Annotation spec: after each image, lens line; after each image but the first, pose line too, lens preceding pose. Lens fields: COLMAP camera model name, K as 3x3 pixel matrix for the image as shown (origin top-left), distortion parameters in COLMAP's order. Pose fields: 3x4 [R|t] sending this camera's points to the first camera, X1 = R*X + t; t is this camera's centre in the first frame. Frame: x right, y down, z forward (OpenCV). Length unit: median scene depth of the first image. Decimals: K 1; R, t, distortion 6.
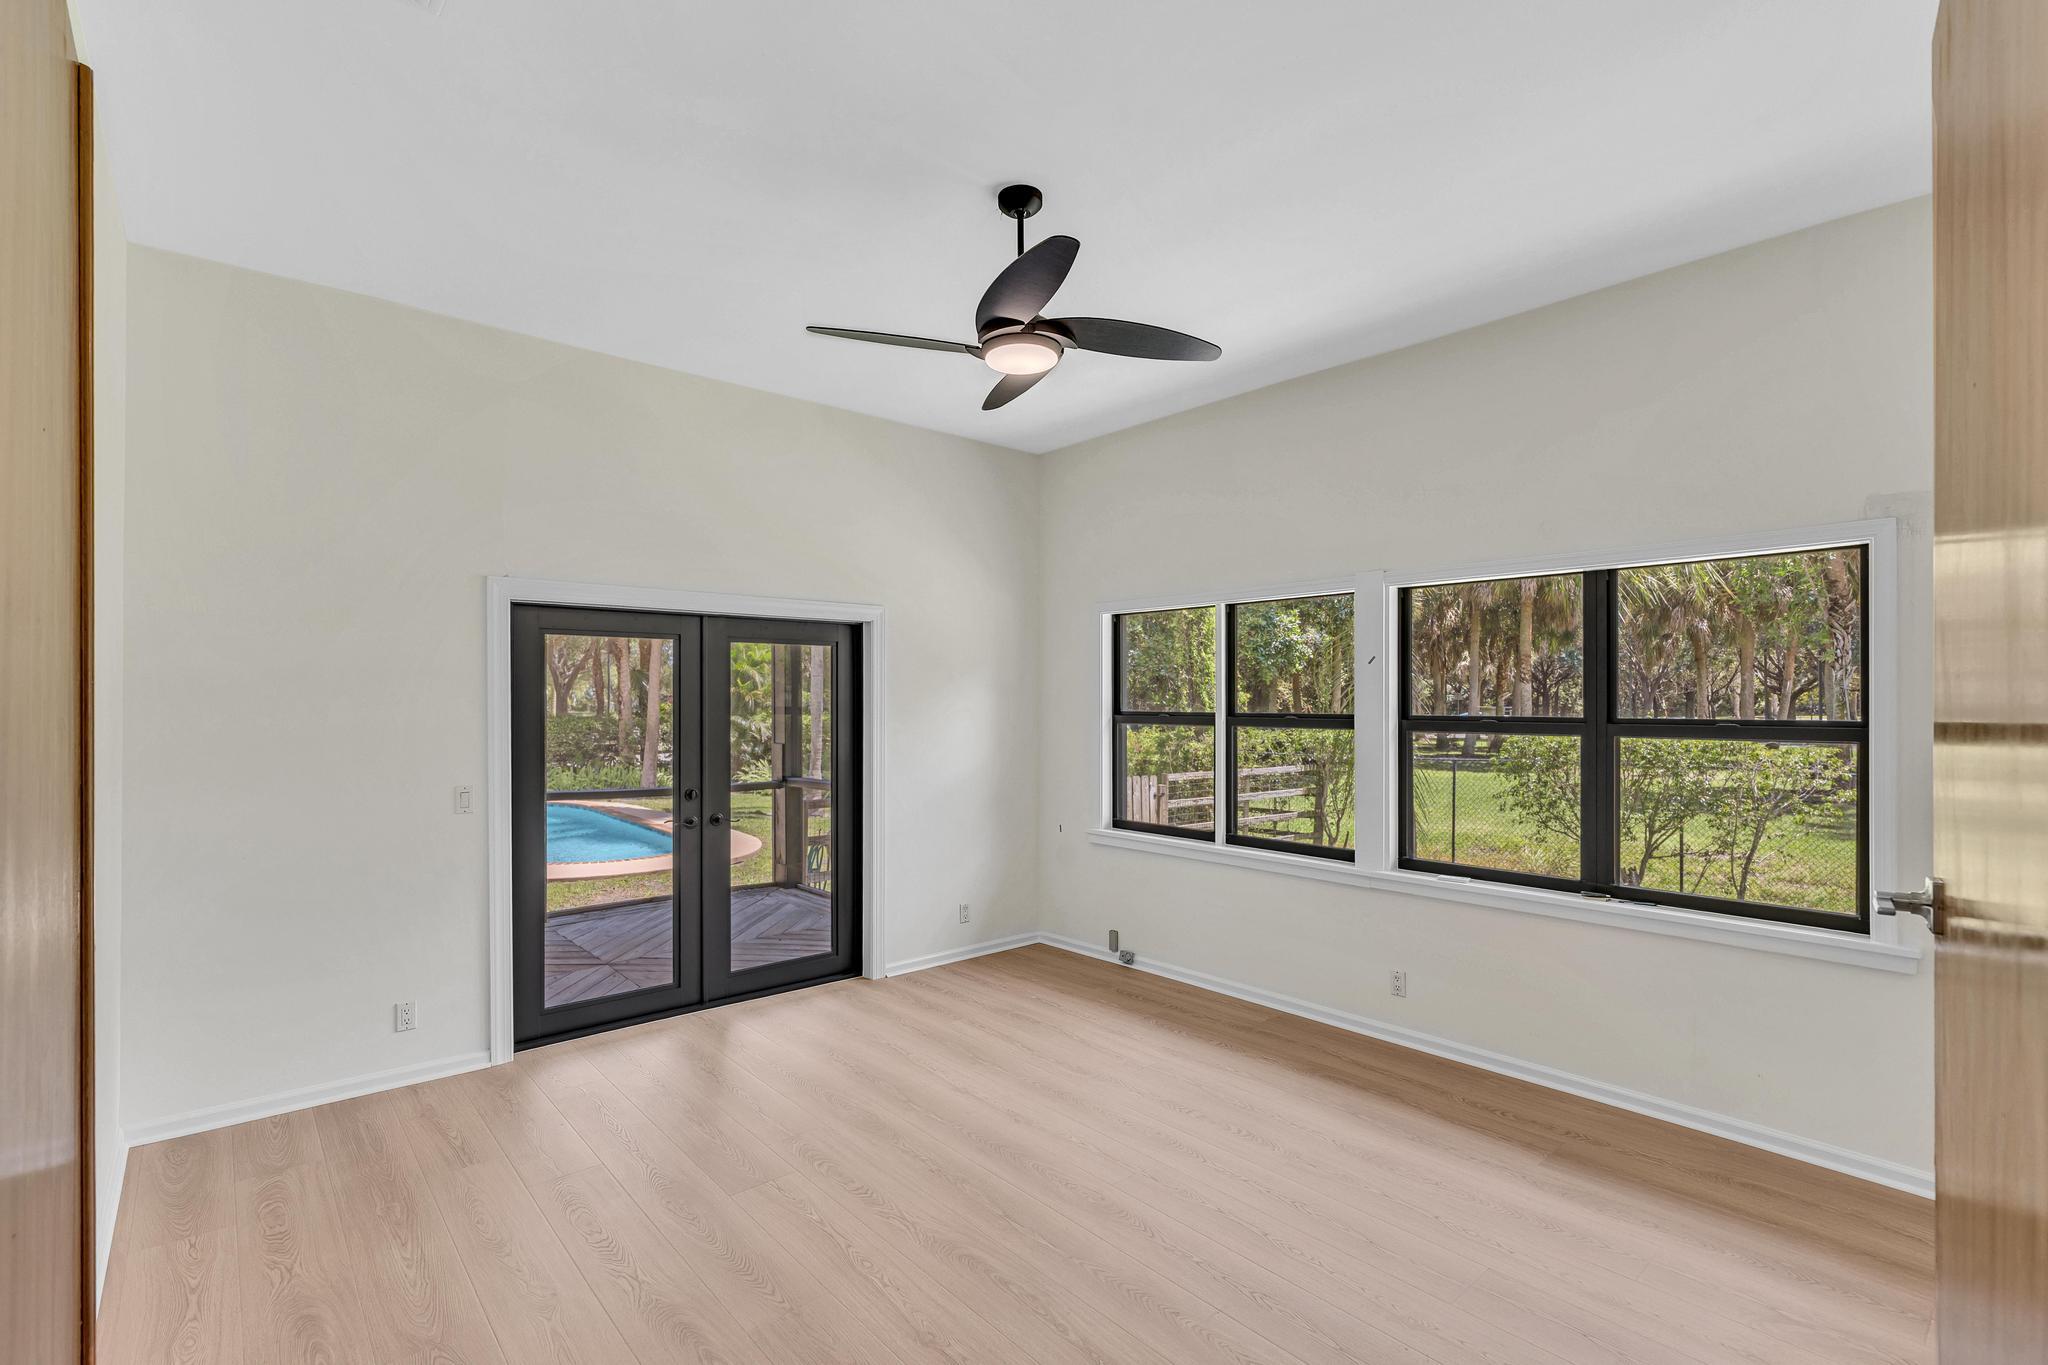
lens RADIAL K [[951.0, 0, 1018.6], [0, 951.0, 702.2], [0, 0, 1]] dist [-0.001035, -0.000057]
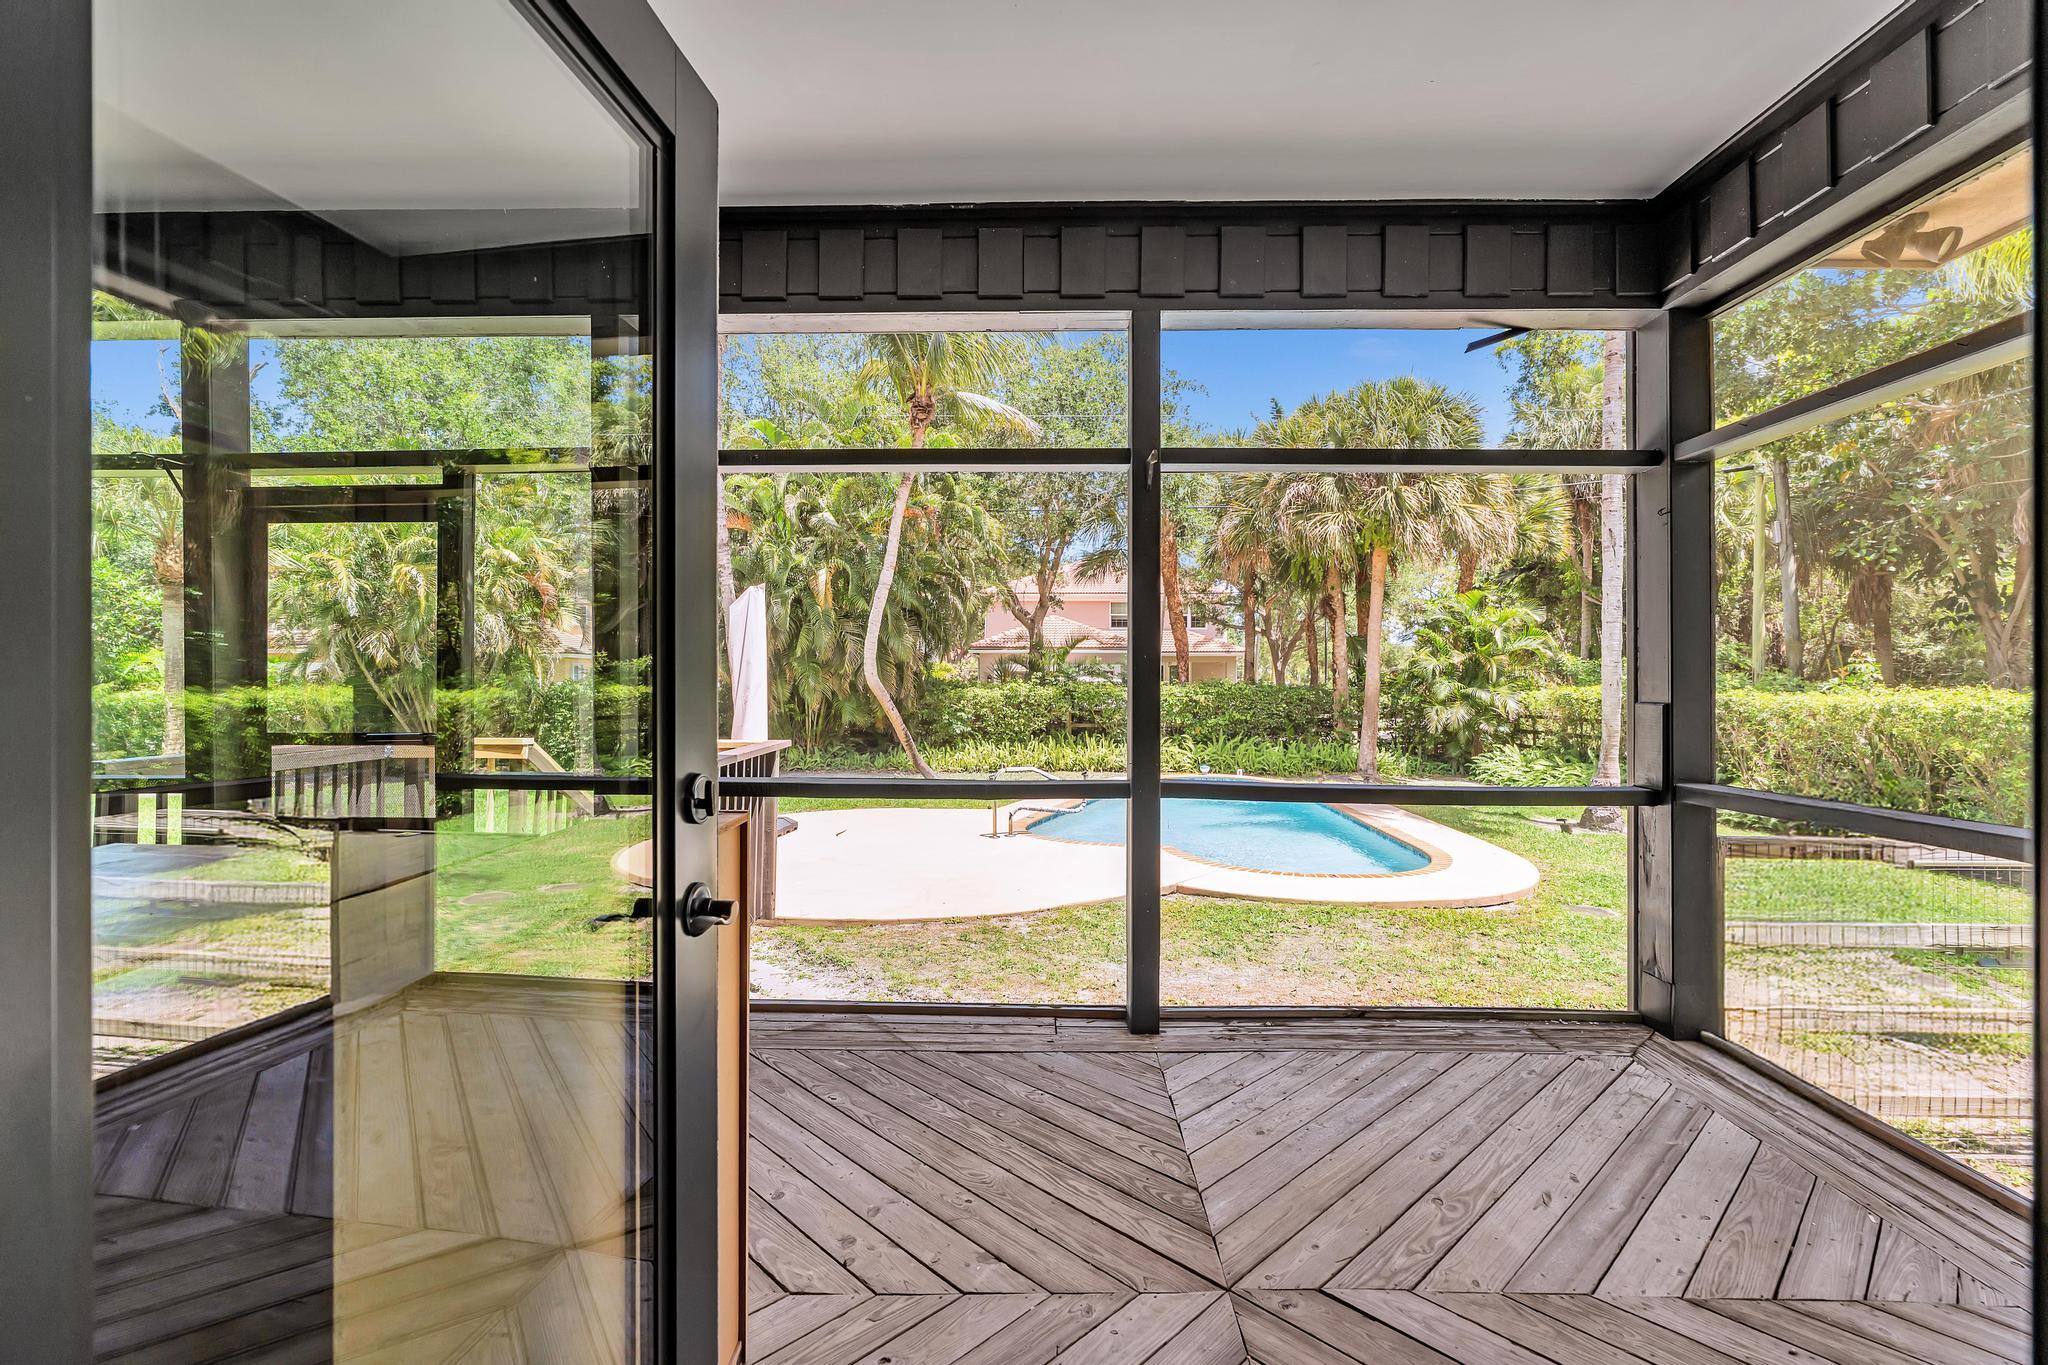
lens RADIAL K [[909.6, 0, 1024.0], [0, 909.6, 682.5], [0, 0, 1]] dist [-0.000524, -0.000076]
pose [[0.743050, 0.002017, -0.669233, -0.072824], [-0.002985, 0.999995, -0.000301, 0.013262], [0.669229, 0.002221, 0.743052, 0.192037]]
